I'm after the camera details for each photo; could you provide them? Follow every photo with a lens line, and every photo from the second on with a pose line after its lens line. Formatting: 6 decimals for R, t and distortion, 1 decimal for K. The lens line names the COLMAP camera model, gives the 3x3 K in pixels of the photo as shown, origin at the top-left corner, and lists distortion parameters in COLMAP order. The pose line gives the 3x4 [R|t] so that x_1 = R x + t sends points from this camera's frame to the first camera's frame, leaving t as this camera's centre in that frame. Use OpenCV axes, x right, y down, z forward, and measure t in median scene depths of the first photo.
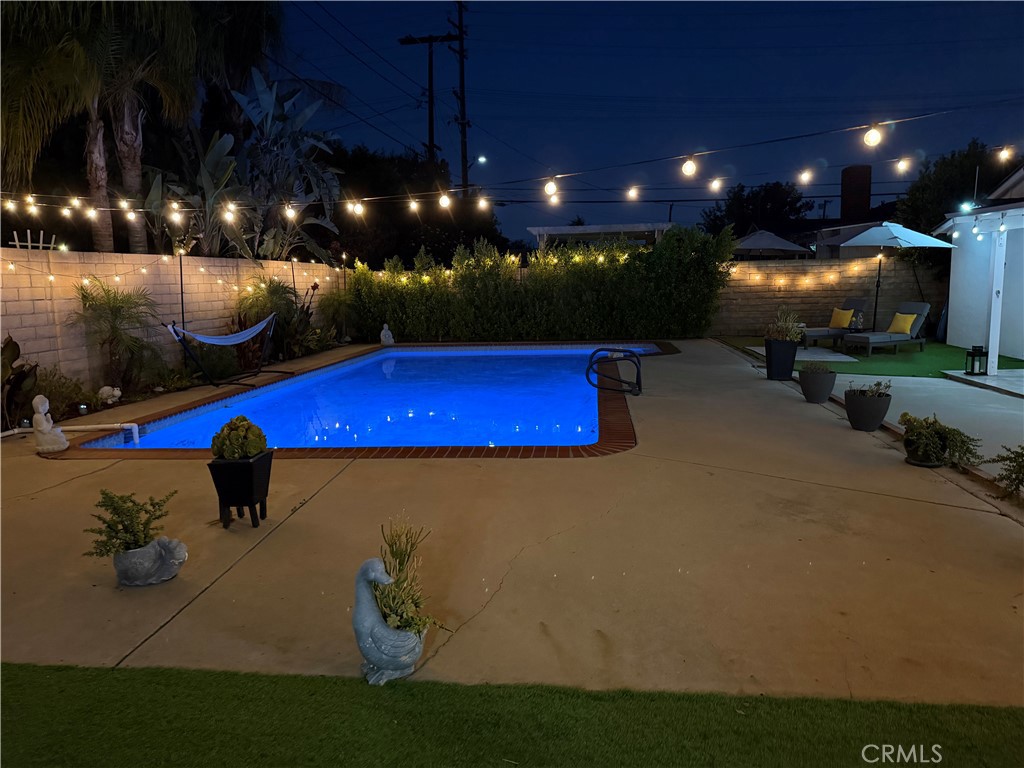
lens RADIAL K [[708.4, 0, 512.8], [0, 708.4, 397.9], [0, 0, 1]] dist [0.000786, -0.028291]
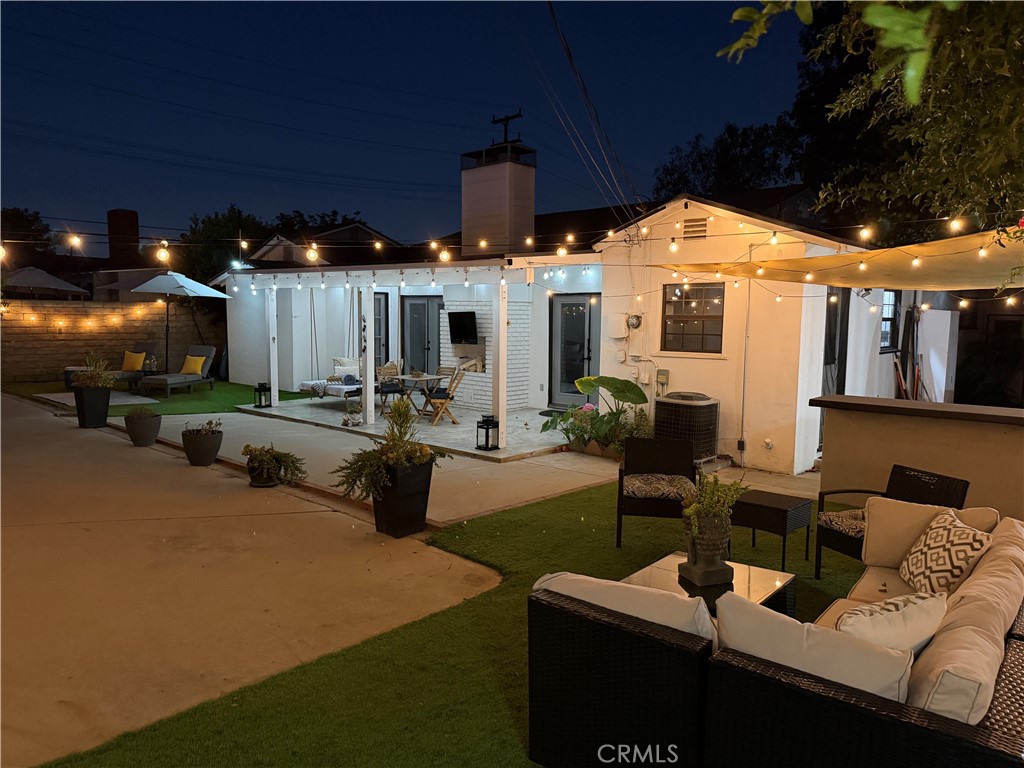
lens RADIAL K [[712.1, 0, 510.8], [0, 712.1, 395.1], [0, 0, 1]] dist [0.073231, -0.140320]
pose [[0.566647, -0.058385, 0.821890, -0.099497], [0.103919, 0.994585, -0.000994, -0.008191], [-0.817382, 0.085973, 0.569646, -0.033449]]
